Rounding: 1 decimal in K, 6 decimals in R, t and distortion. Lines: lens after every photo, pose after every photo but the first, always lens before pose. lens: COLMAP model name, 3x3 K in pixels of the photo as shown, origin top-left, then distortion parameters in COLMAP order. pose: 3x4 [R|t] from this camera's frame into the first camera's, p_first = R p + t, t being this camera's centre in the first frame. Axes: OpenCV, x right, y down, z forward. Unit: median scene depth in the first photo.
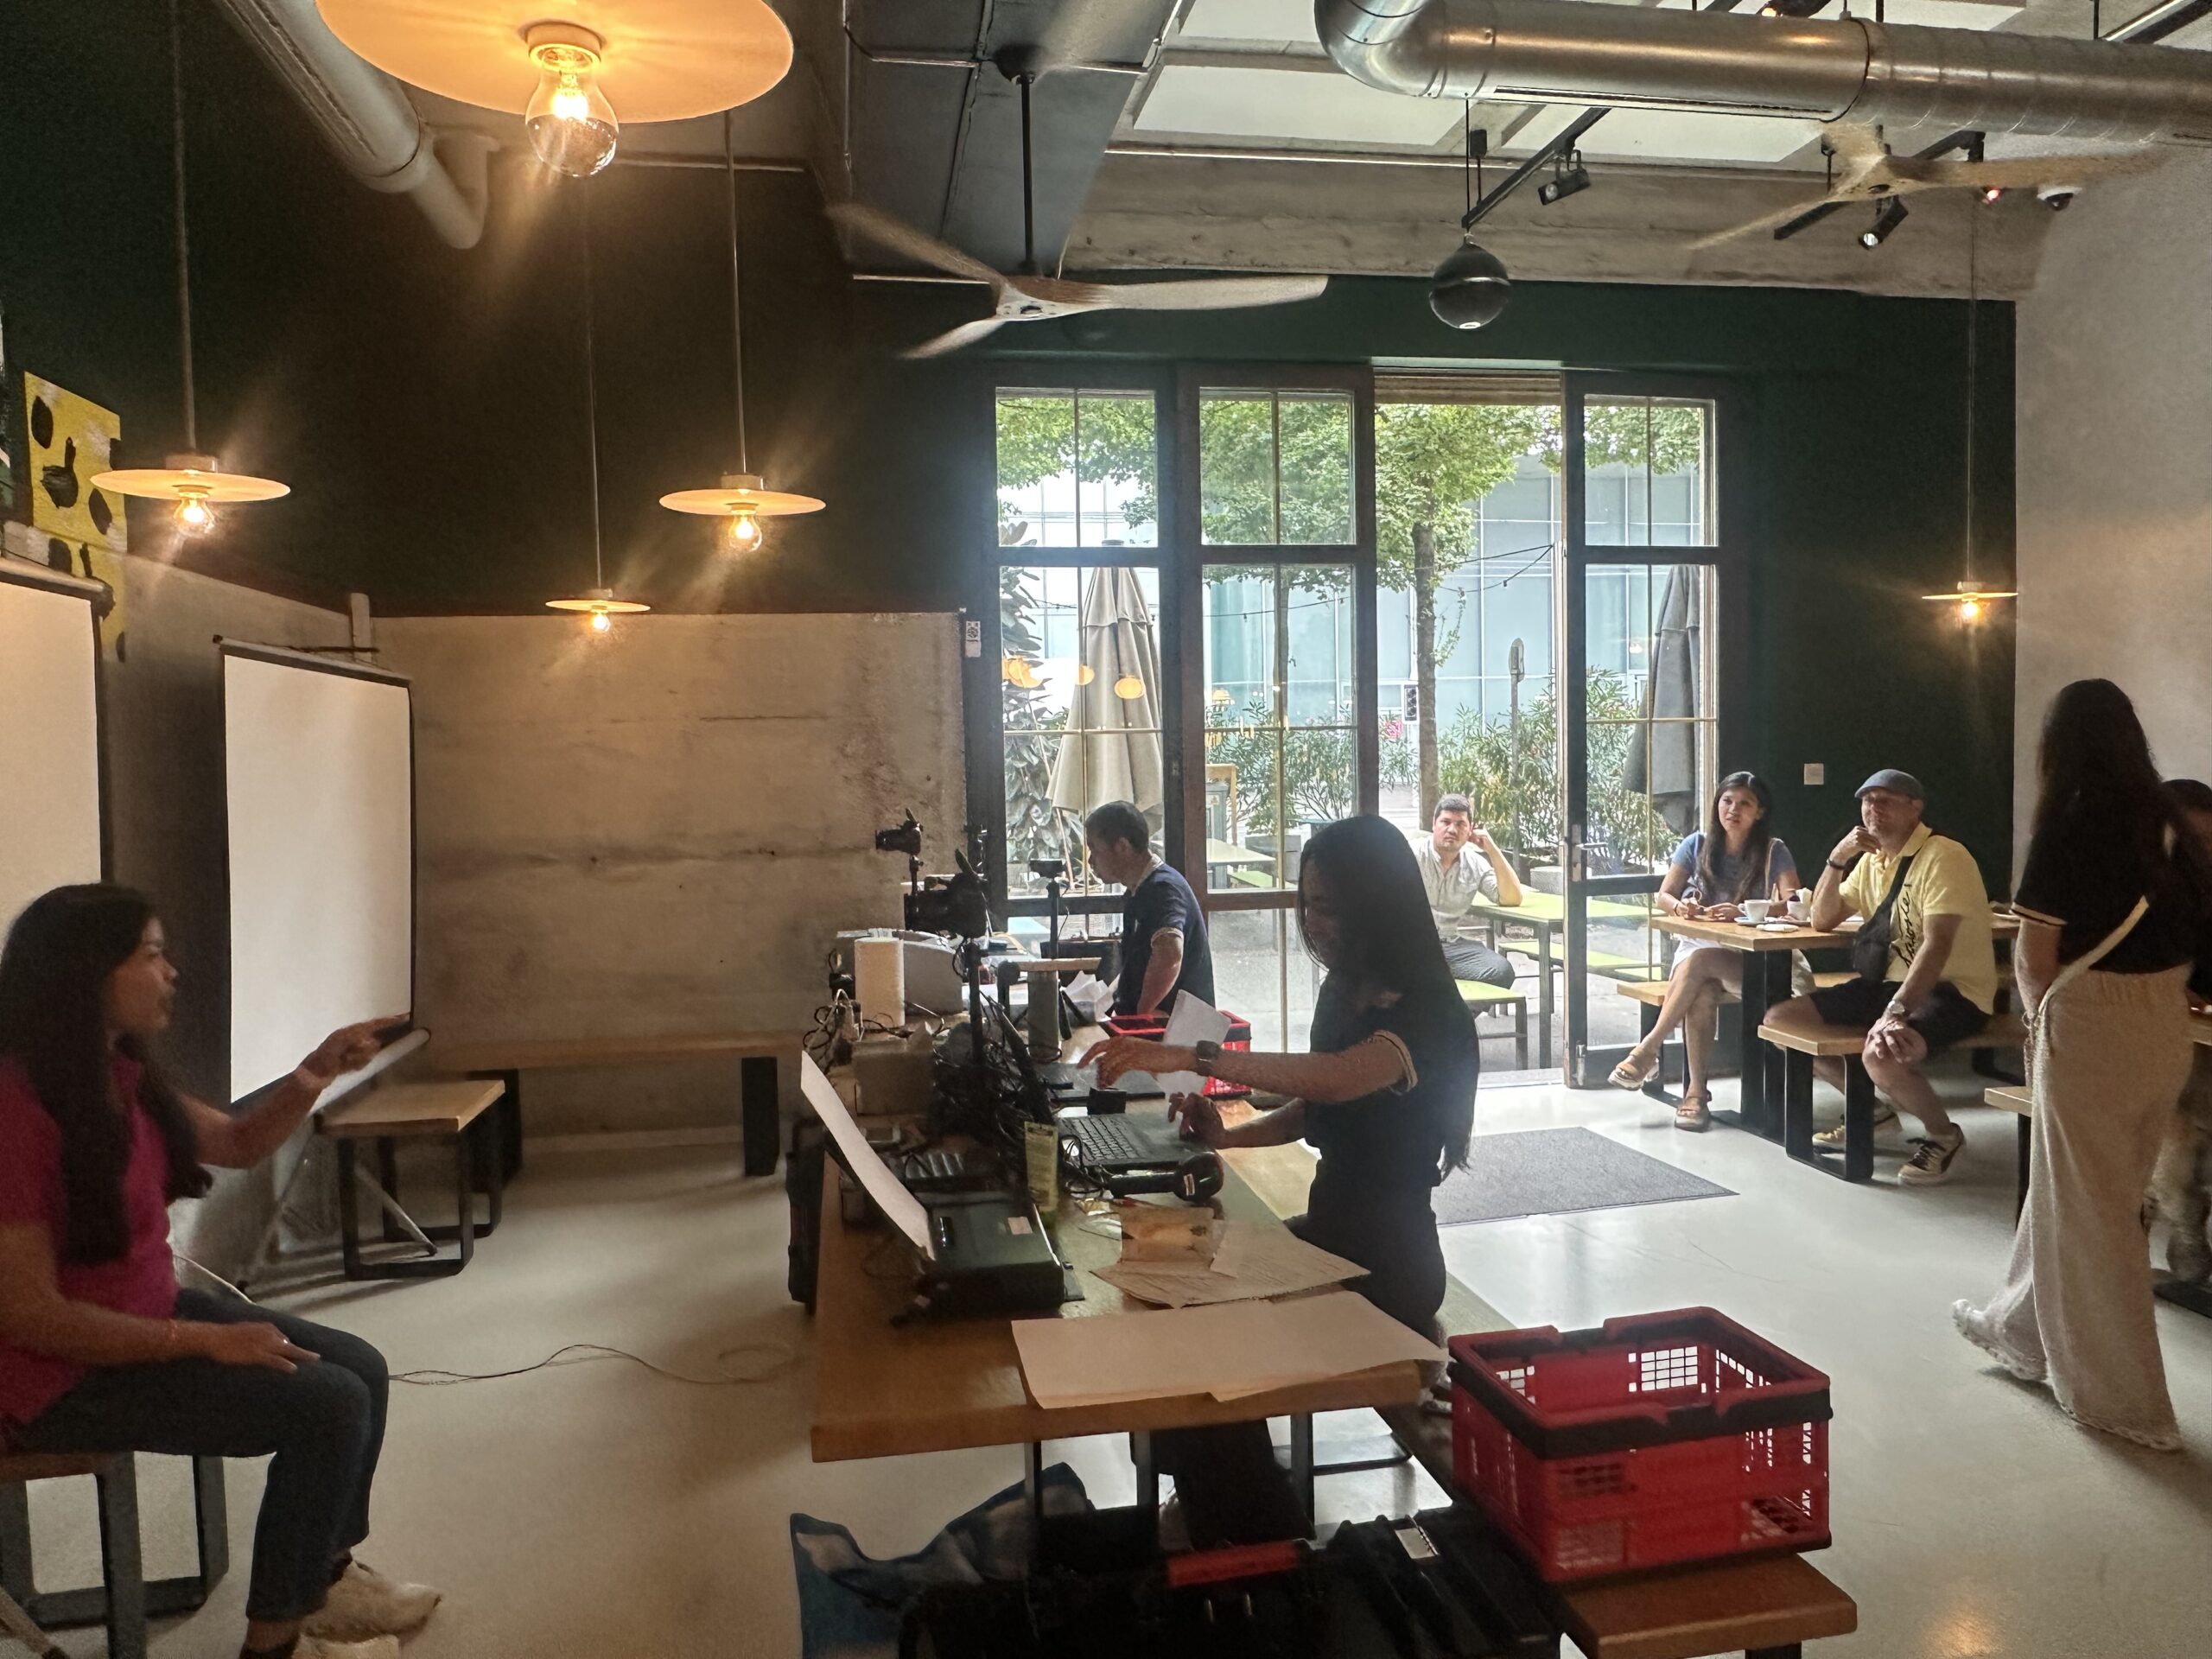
lens RADIAL K [[1497.3, 0, 1108.8], [0, 1497.3, 841.1], [0, 0, 1]] dist [-0.008330, -0.006706]
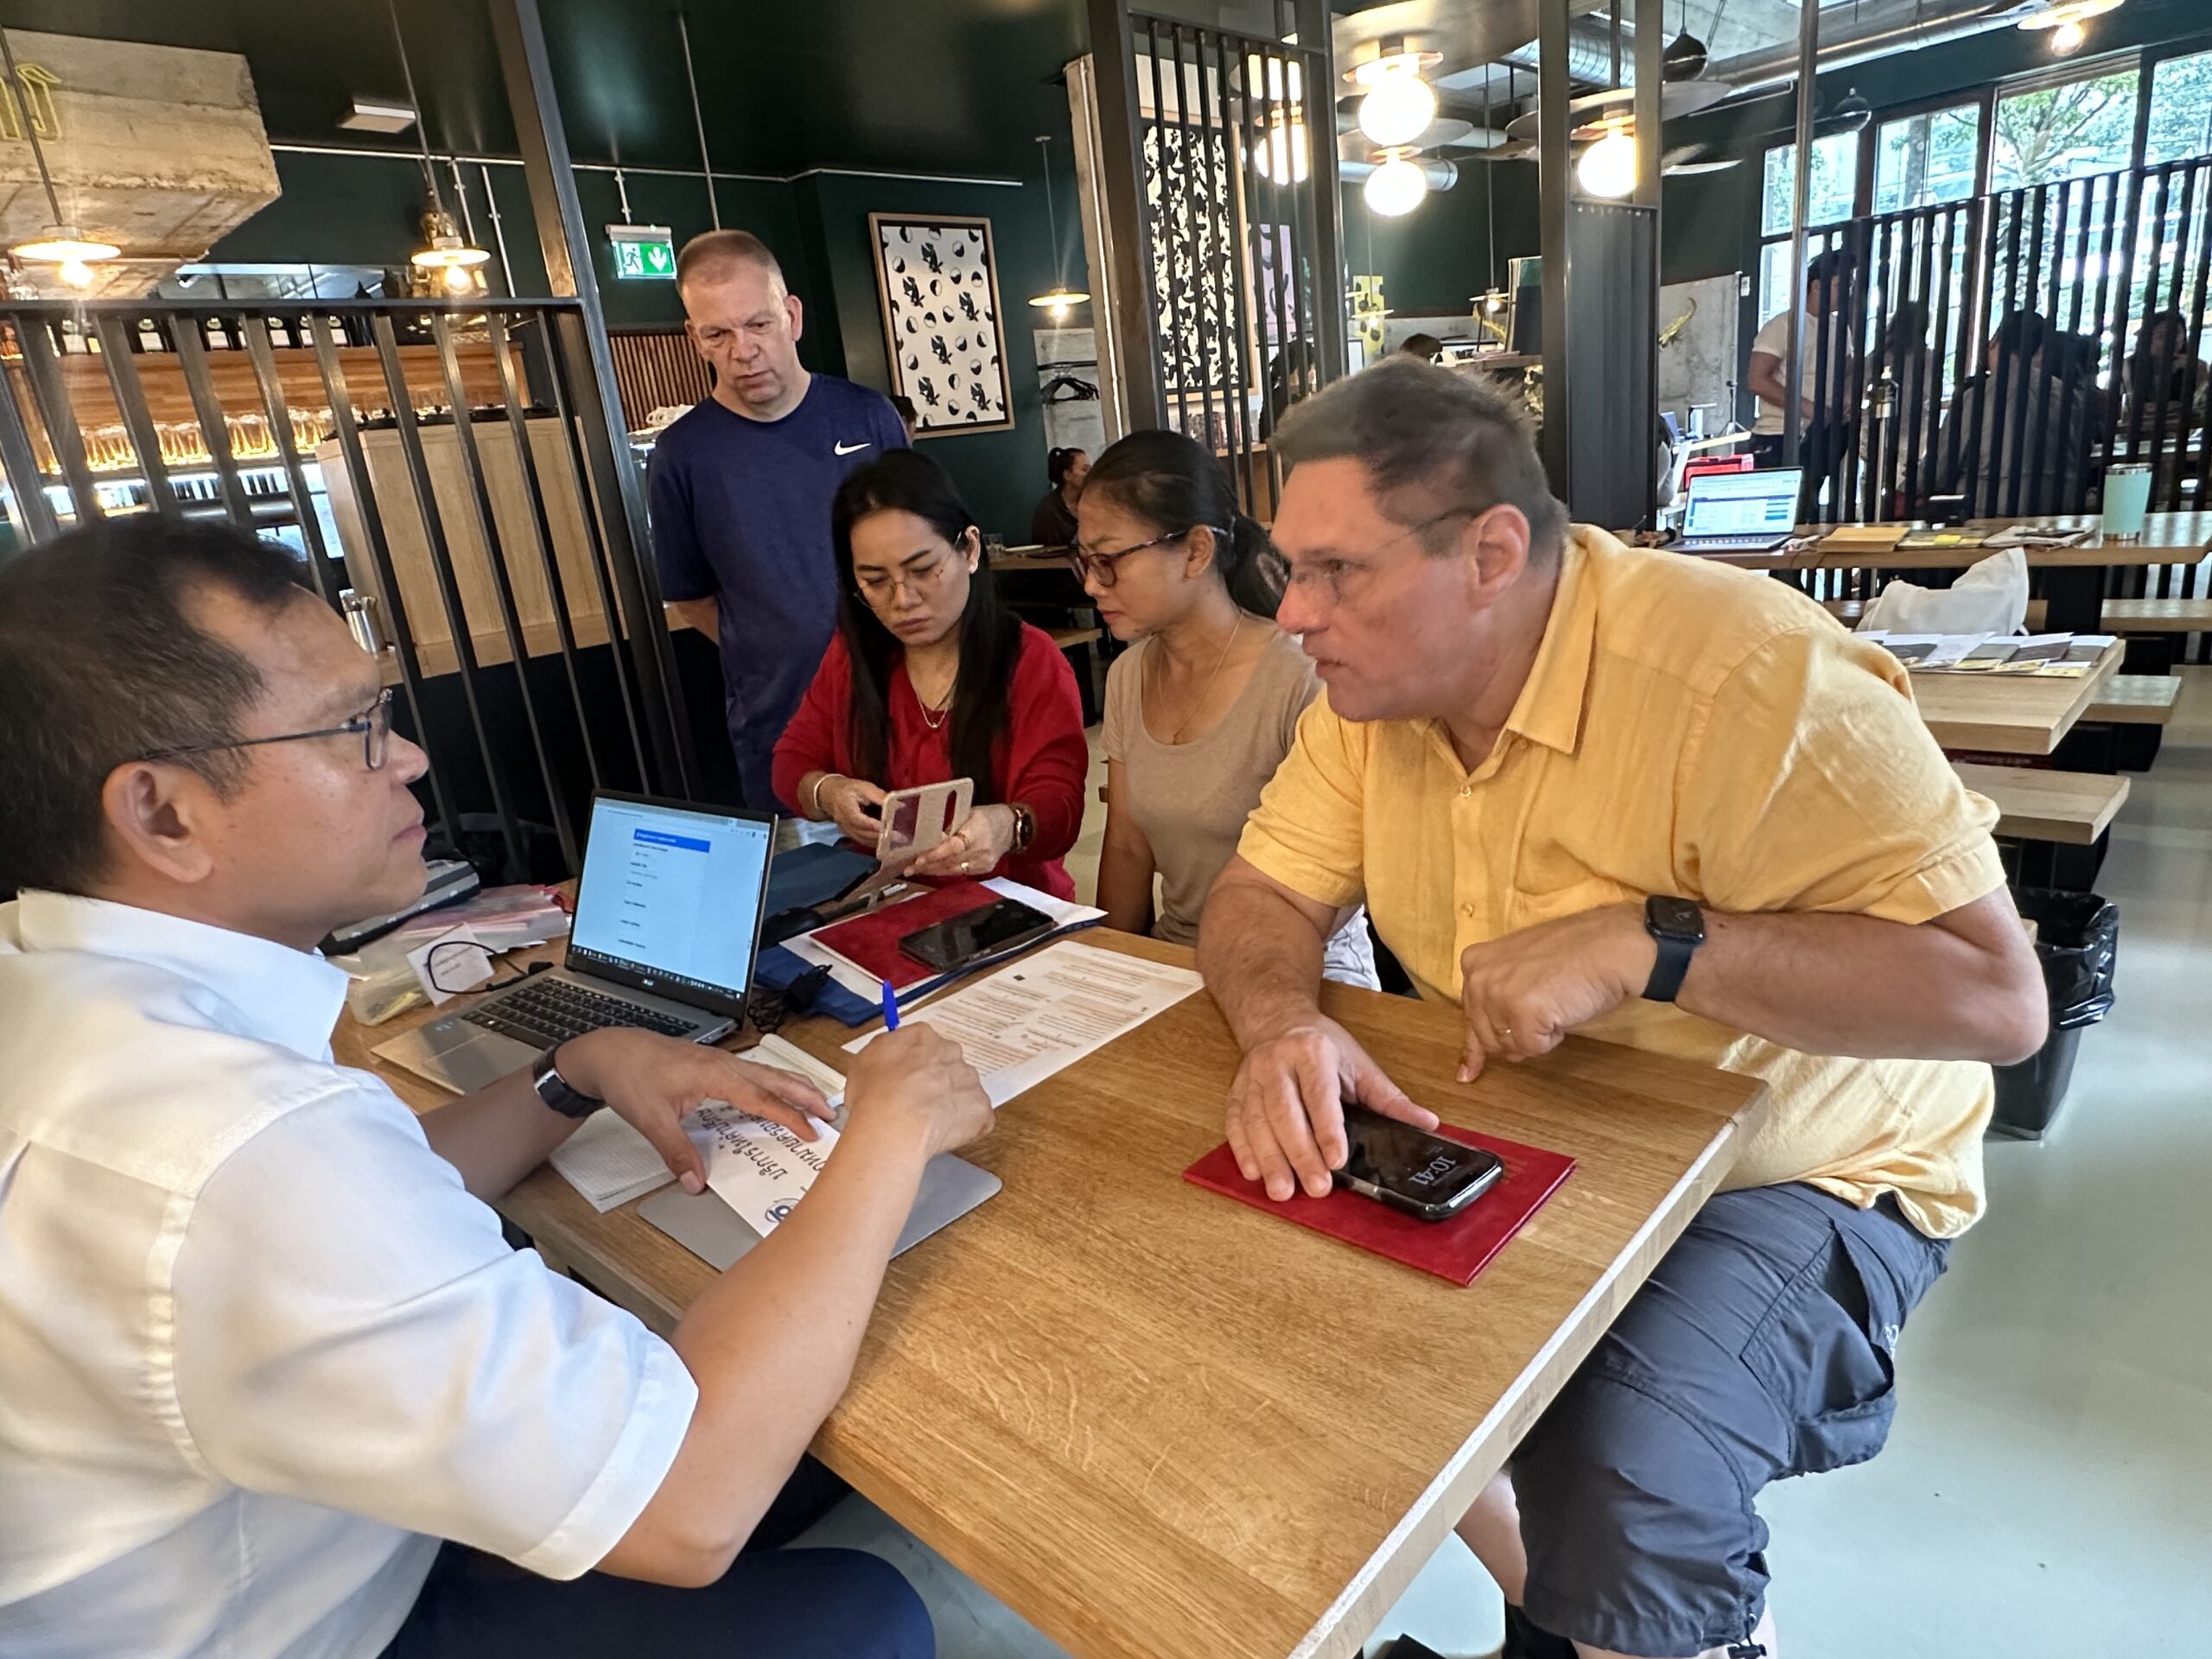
lens RADIAL K [[1283.6, 0, 1106.0], [0, 1283.6, 829.5], [0, 0, 1]] dist [0.002607, 0.000555]
pose [[0.600088, 0.187668, -0.777609, 0.929700], [0.051214, 0.961083, 0.271470, 0.061843], [0.798293, -0.202731, 0.567123, -0.896694]]
